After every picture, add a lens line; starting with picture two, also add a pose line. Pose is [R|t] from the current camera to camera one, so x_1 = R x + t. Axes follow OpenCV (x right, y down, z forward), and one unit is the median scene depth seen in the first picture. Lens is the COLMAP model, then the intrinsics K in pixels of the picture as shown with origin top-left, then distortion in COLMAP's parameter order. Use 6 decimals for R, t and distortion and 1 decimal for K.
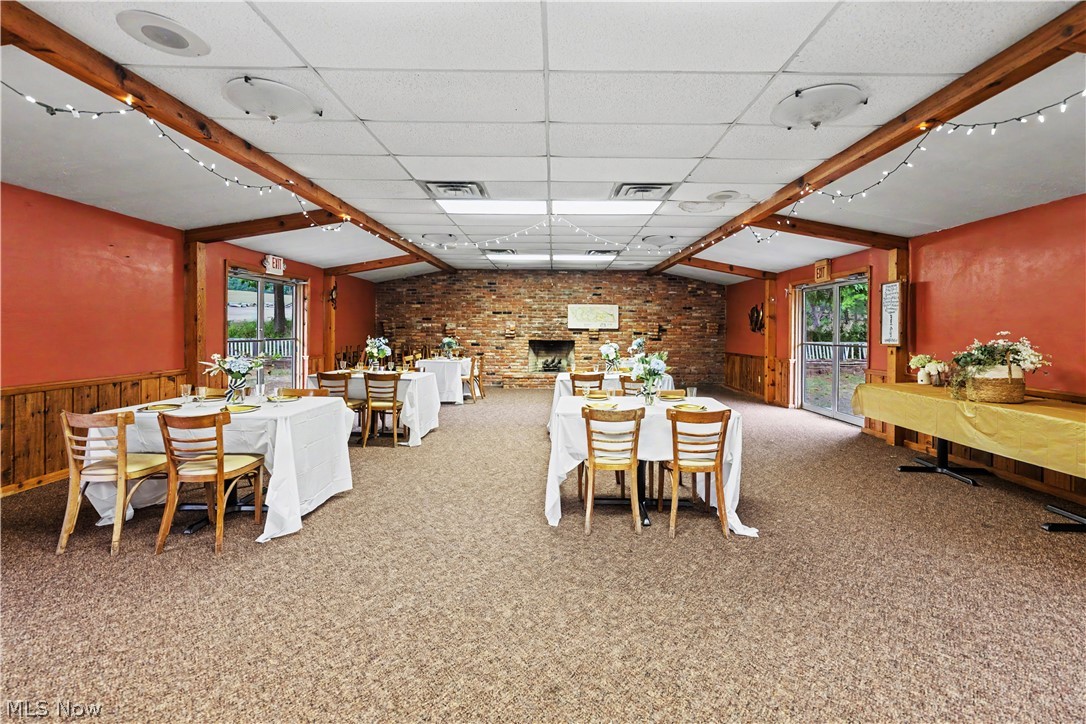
lens RADIAL K [[448.2, 0, 546.2], [0, 448.2, 338.6], [0, 0, 1]] dist [0.001276, 0.000162]
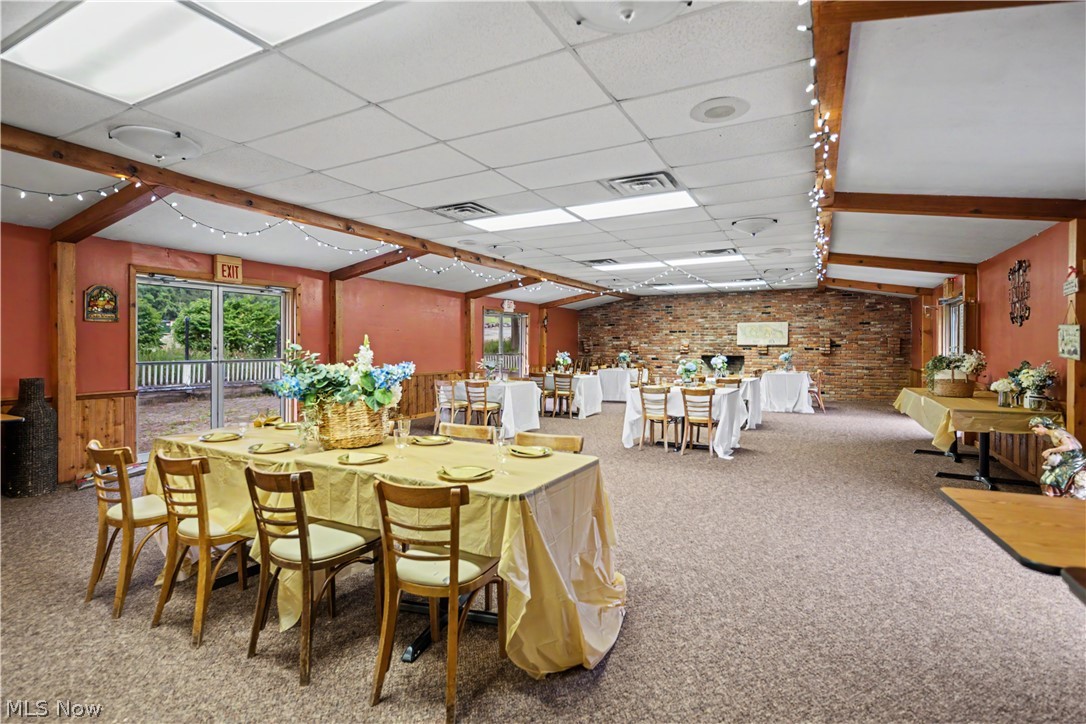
lens RADIAL K [[527.5, 0, 543.0], [0, 527.5, 362.0], [0, 0, 1]] dist [-0.000515, 0.000013]
pose [[0.881316, 0.007212, -0.472473, 0.314642], [-0.002534, 0.999941, 0.010537, 0.009665], [0.472521, -0.008089, 0.881282, -0.481181]]
